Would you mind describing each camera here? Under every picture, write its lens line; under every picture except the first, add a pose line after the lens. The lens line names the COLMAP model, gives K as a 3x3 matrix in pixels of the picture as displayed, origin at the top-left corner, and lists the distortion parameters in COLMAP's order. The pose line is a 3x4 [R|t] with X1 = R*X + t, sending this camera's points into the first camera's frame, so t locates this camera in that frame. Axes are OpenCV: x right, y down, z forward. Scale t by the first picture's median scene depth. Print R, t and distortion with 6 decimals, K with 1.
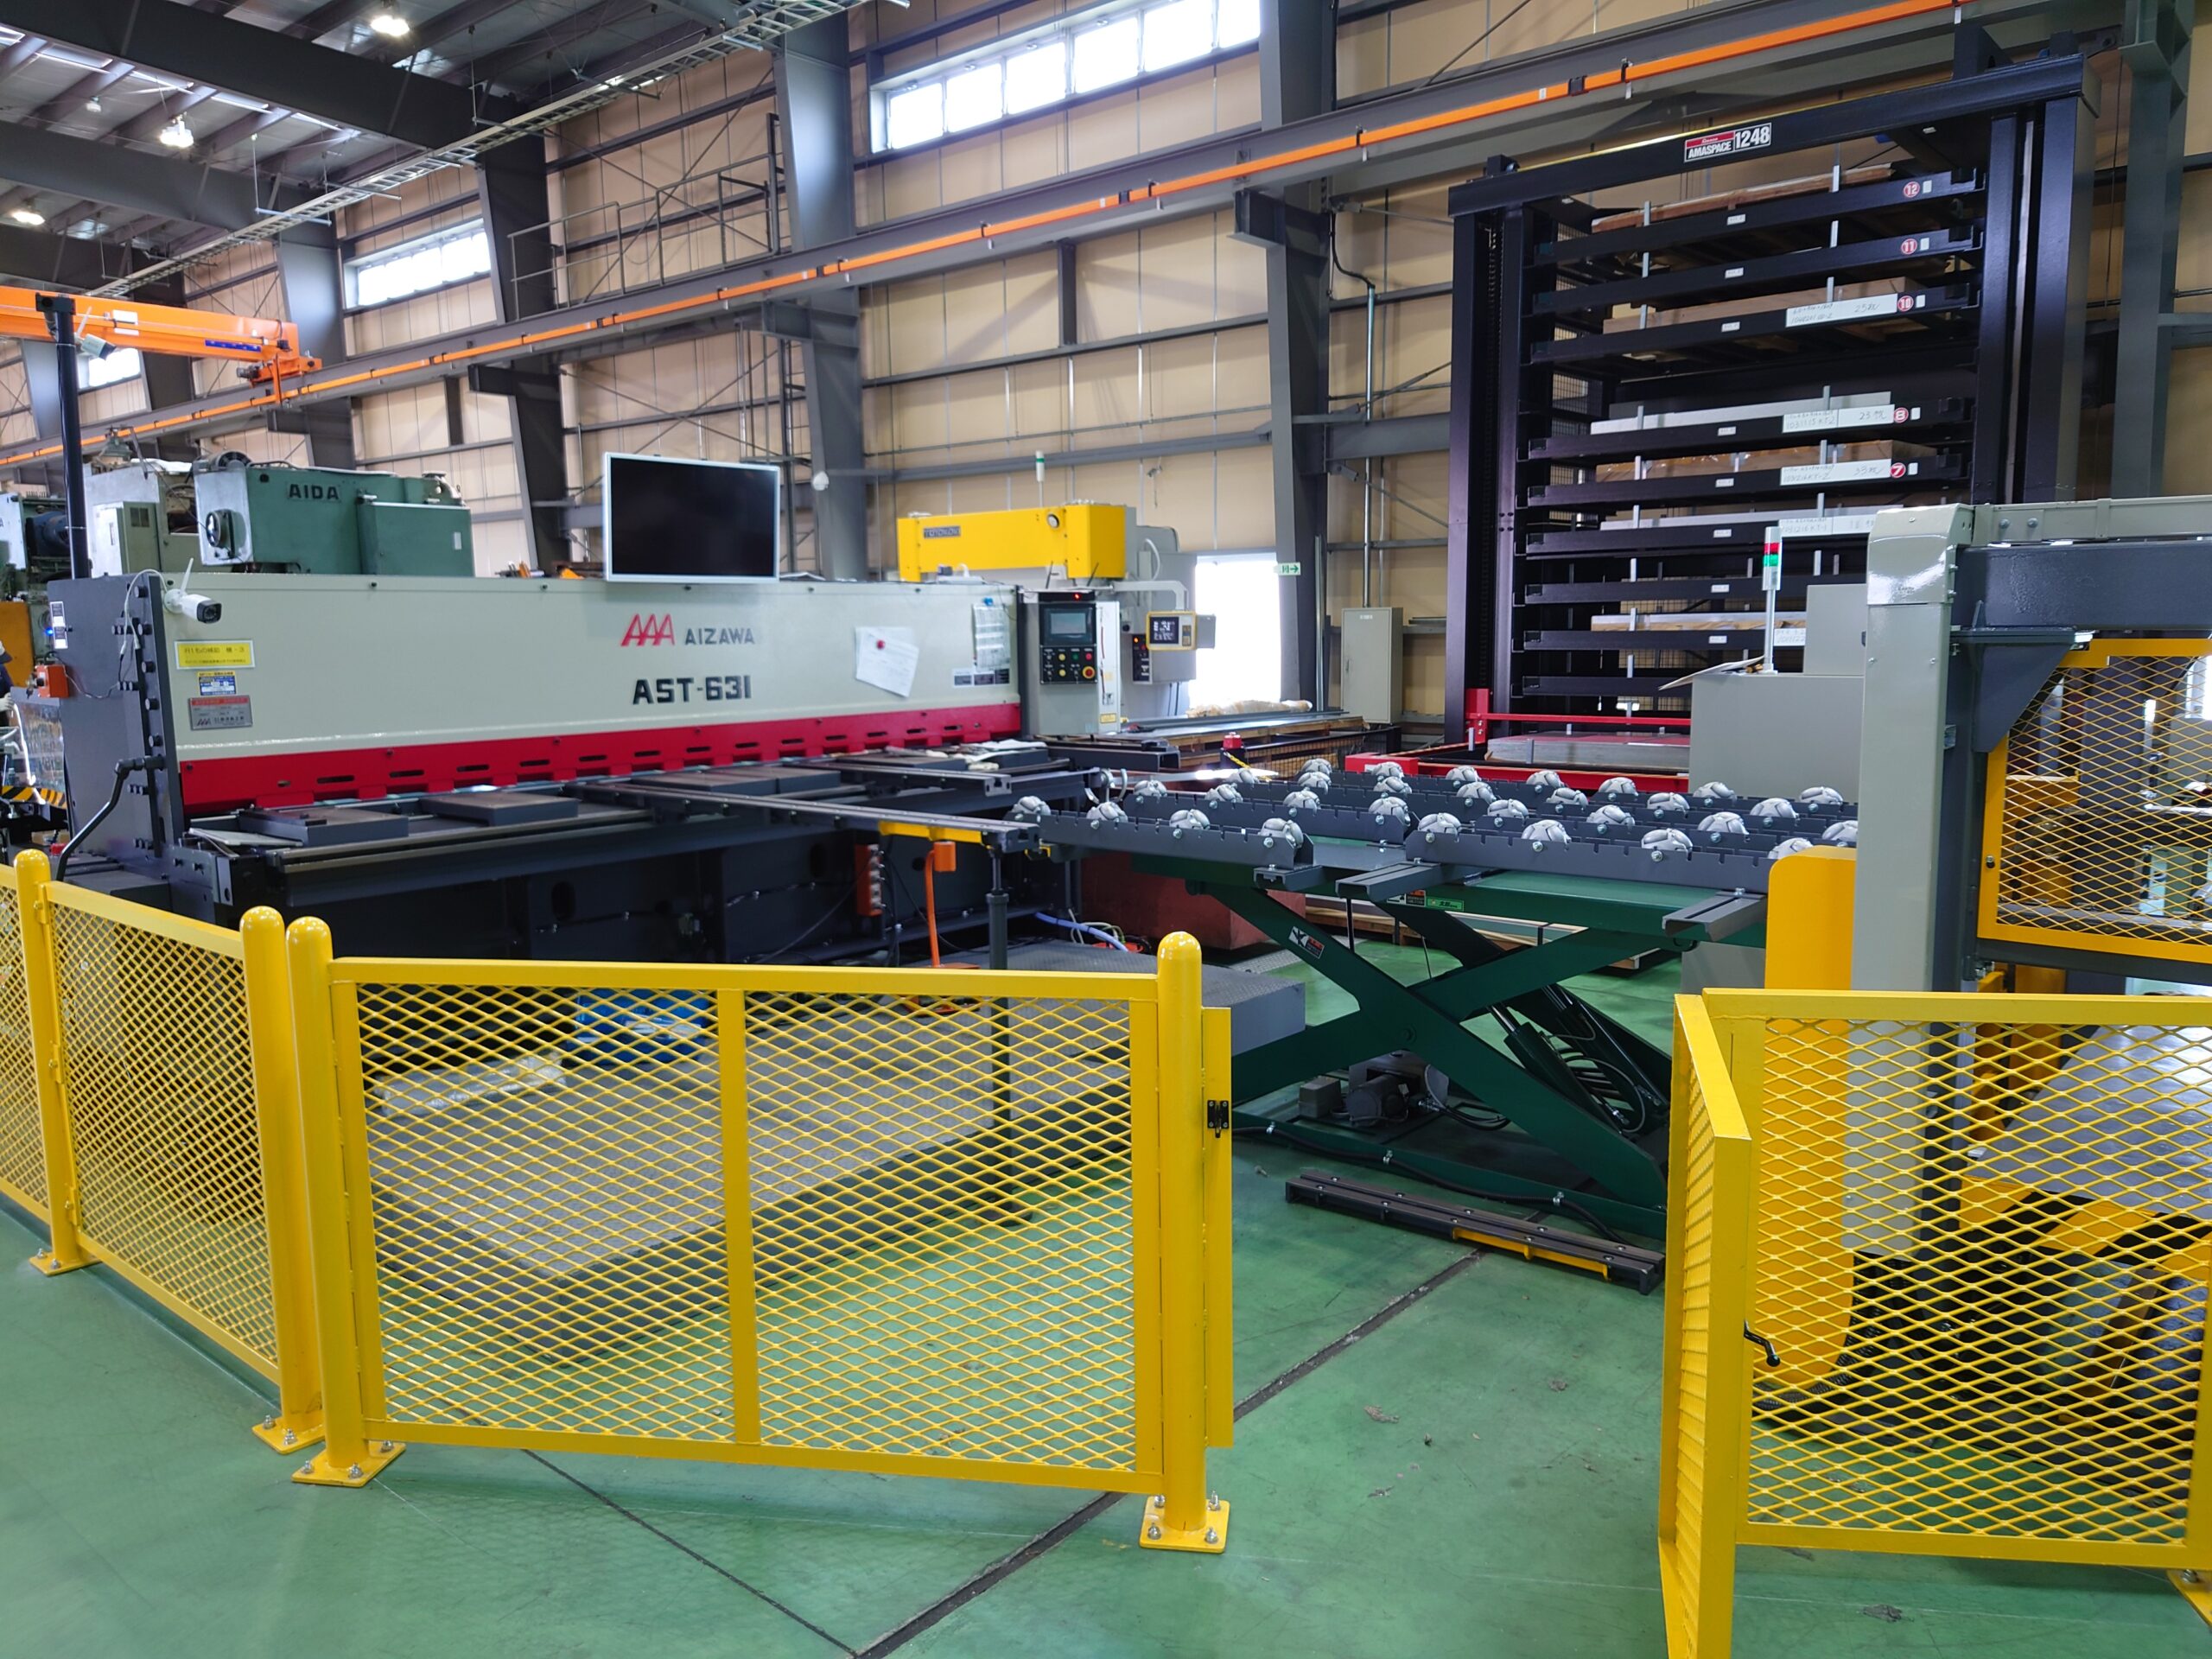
lens RADIAL K [[1582.8, 0, 1071.8], [0, 1582.8, 834.2], [0, 0, 1]] dist [0.071677, -0.079685]
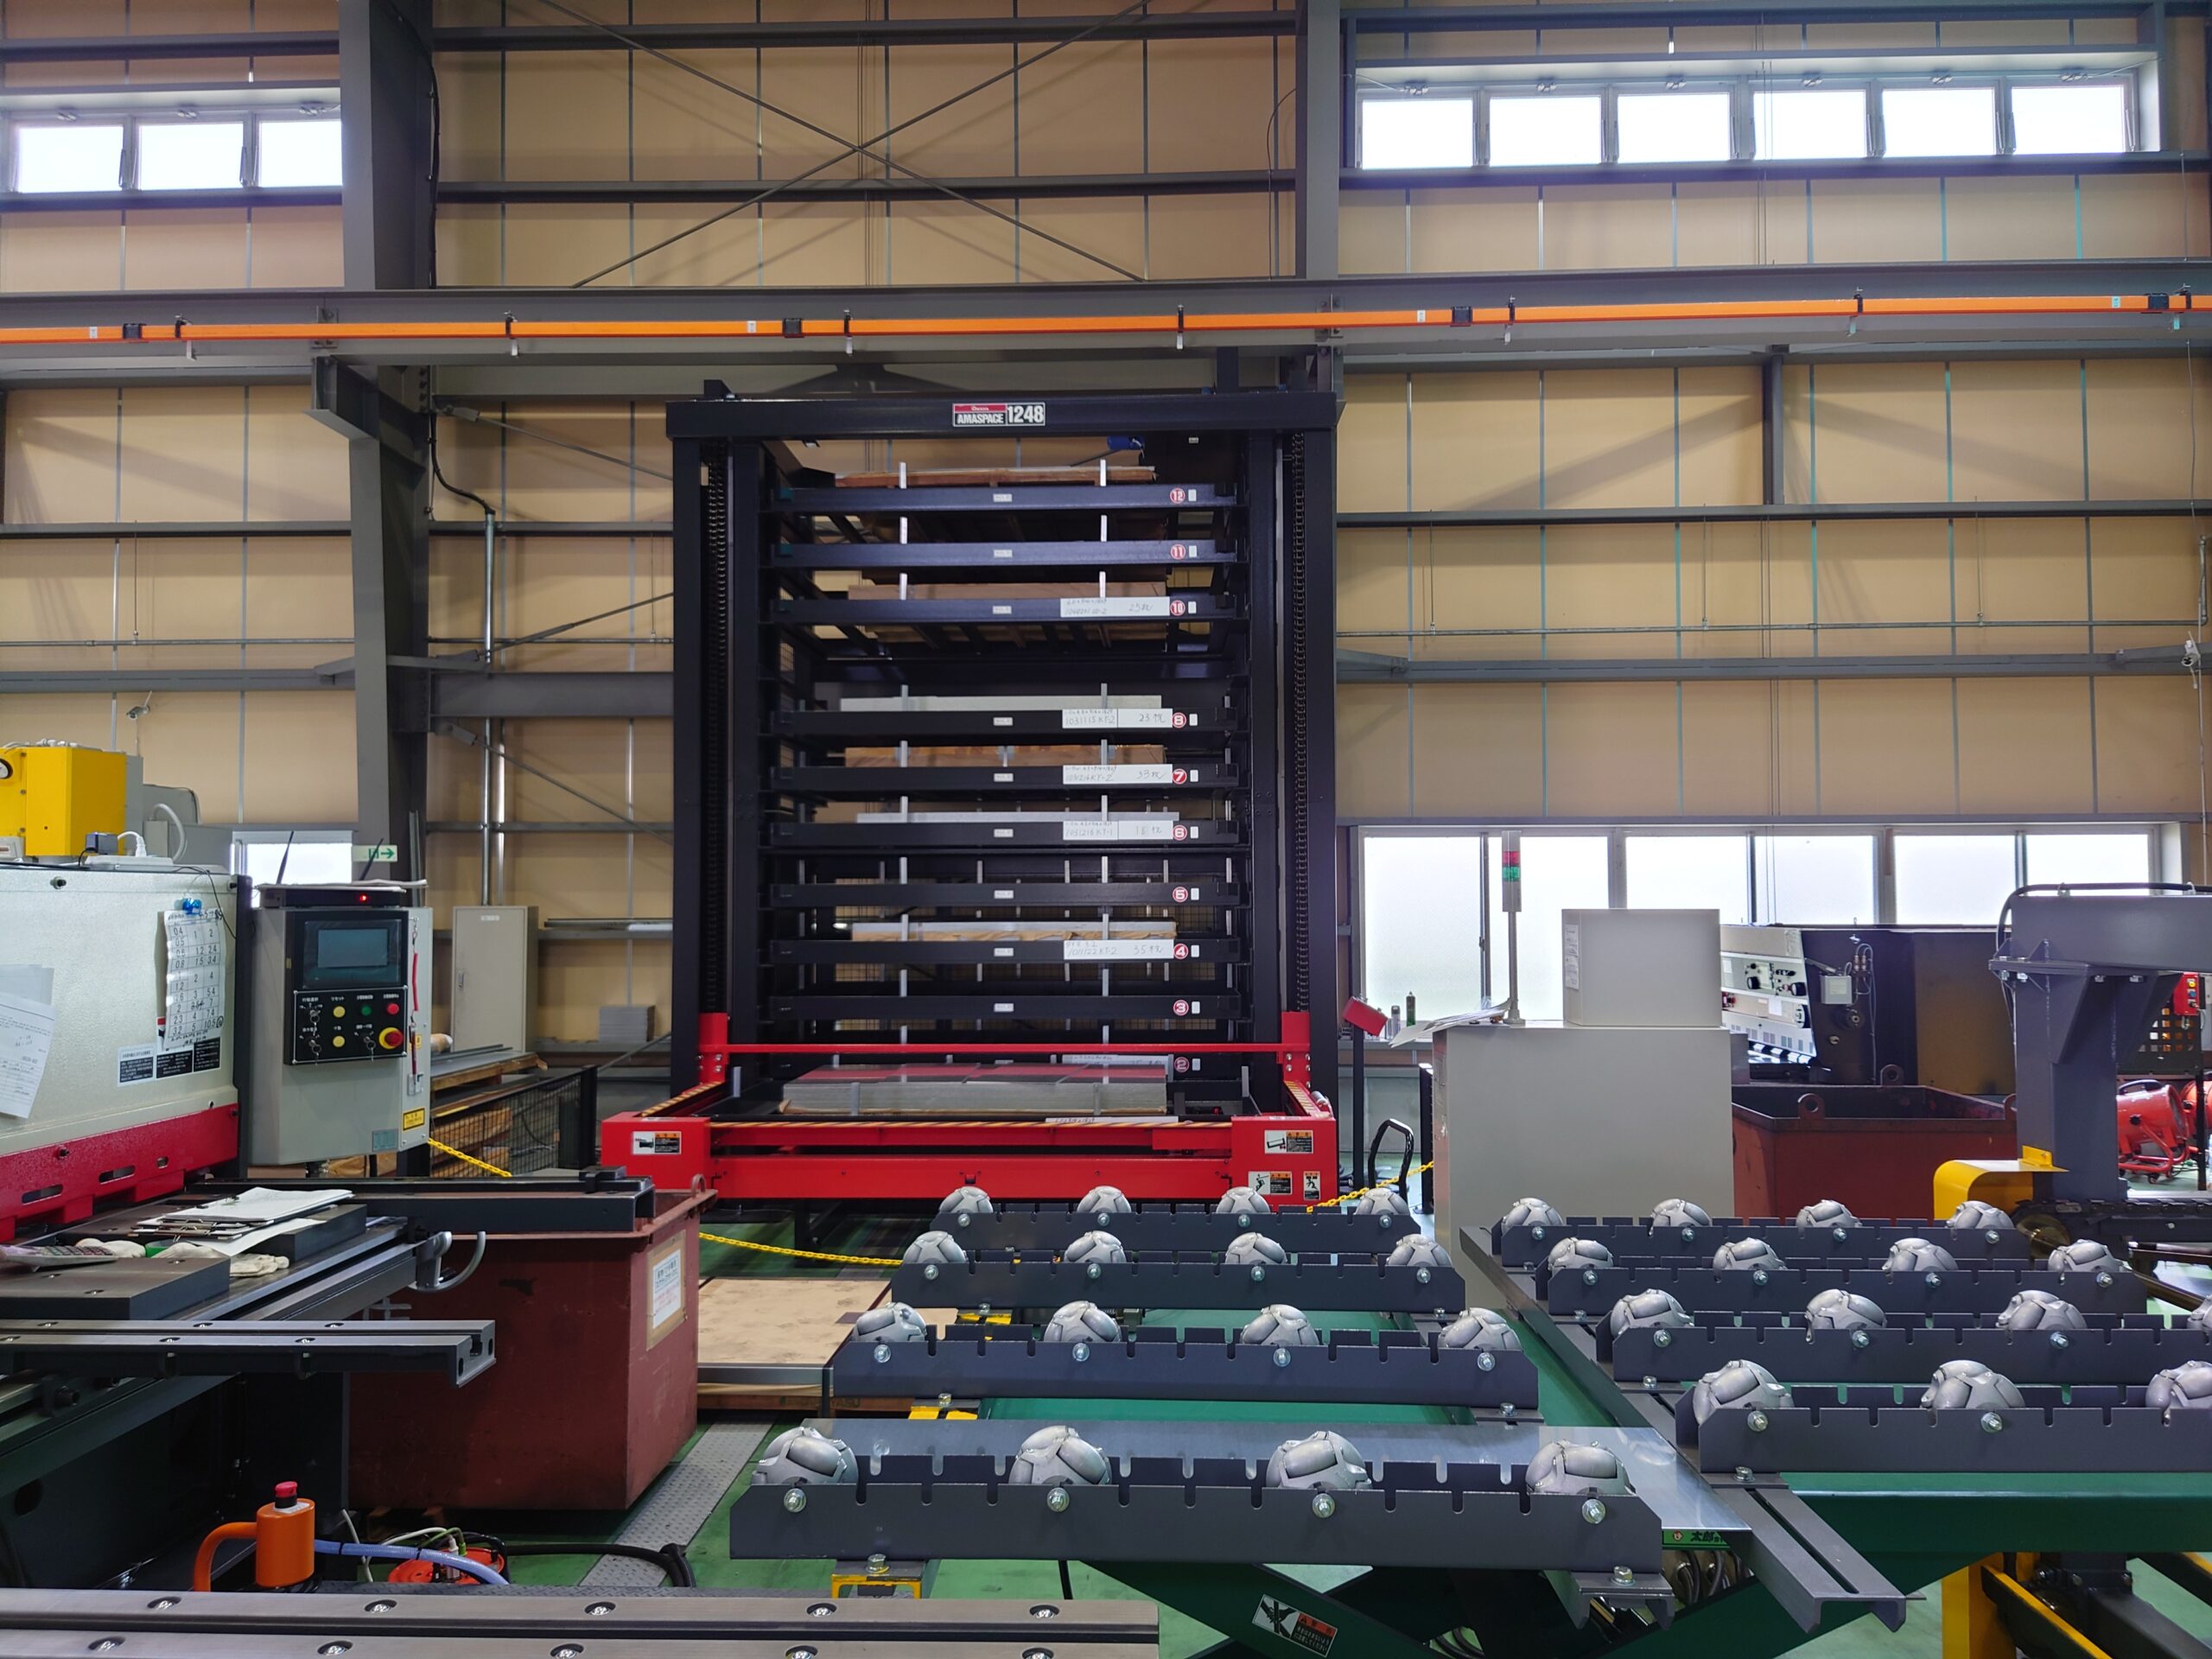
lens RADIAL K [[1582.8, 0, 1099.7], [0, 1582.8, 836.1], [0, 0, 1]] dist [0.071677, -0.079685]
pose [[0.772616, 0.038038, 0.633734, -0.097902], [0.076082, 0.985463, -0.151905, -0.044721], [-0.630299, 0.165580, 0.758490, 0.274526]]
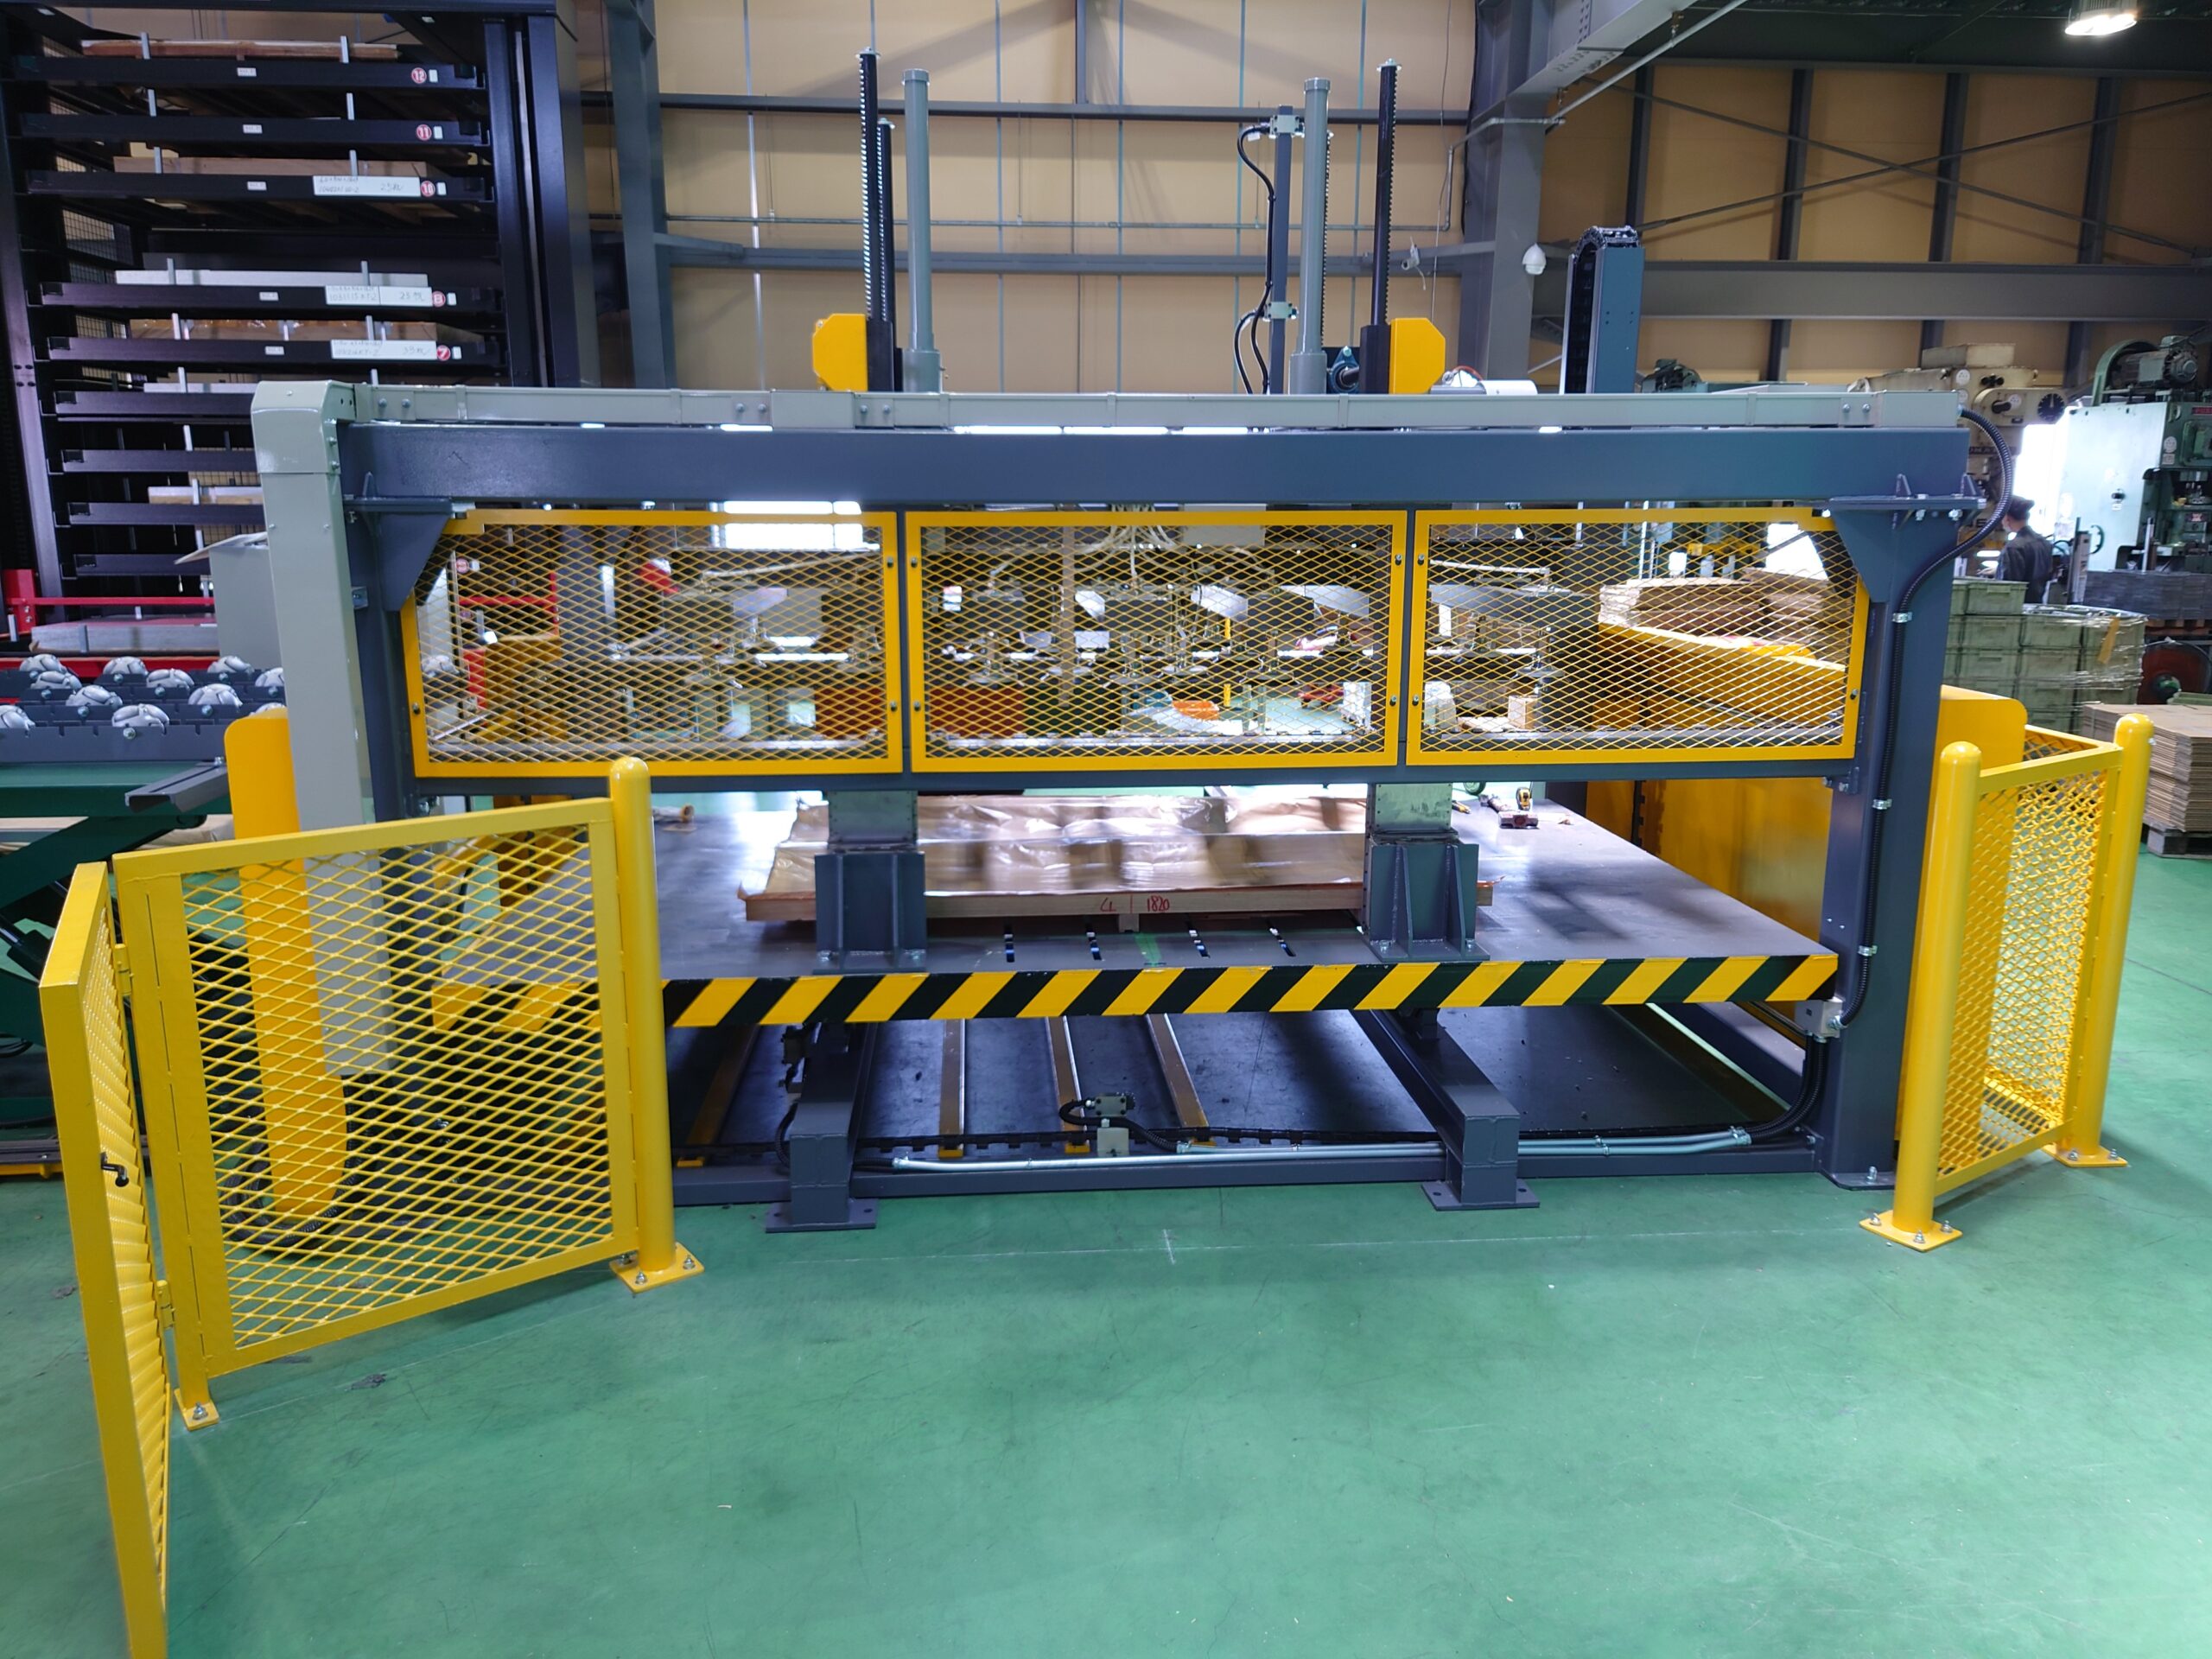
lens RADIAL K [[1582.8, 0, 1092.9], [0, 1582.8, 817.3], [0, 0, 1]] dist [0.071677, -0.079685]
pose [[0.691930, -0.129253, 0.710300, 0.022086], [0.084248, 0.991578, 0.098368, 0.005249], [-0.717032, -0.008222, 0.696992, -0.028613]]
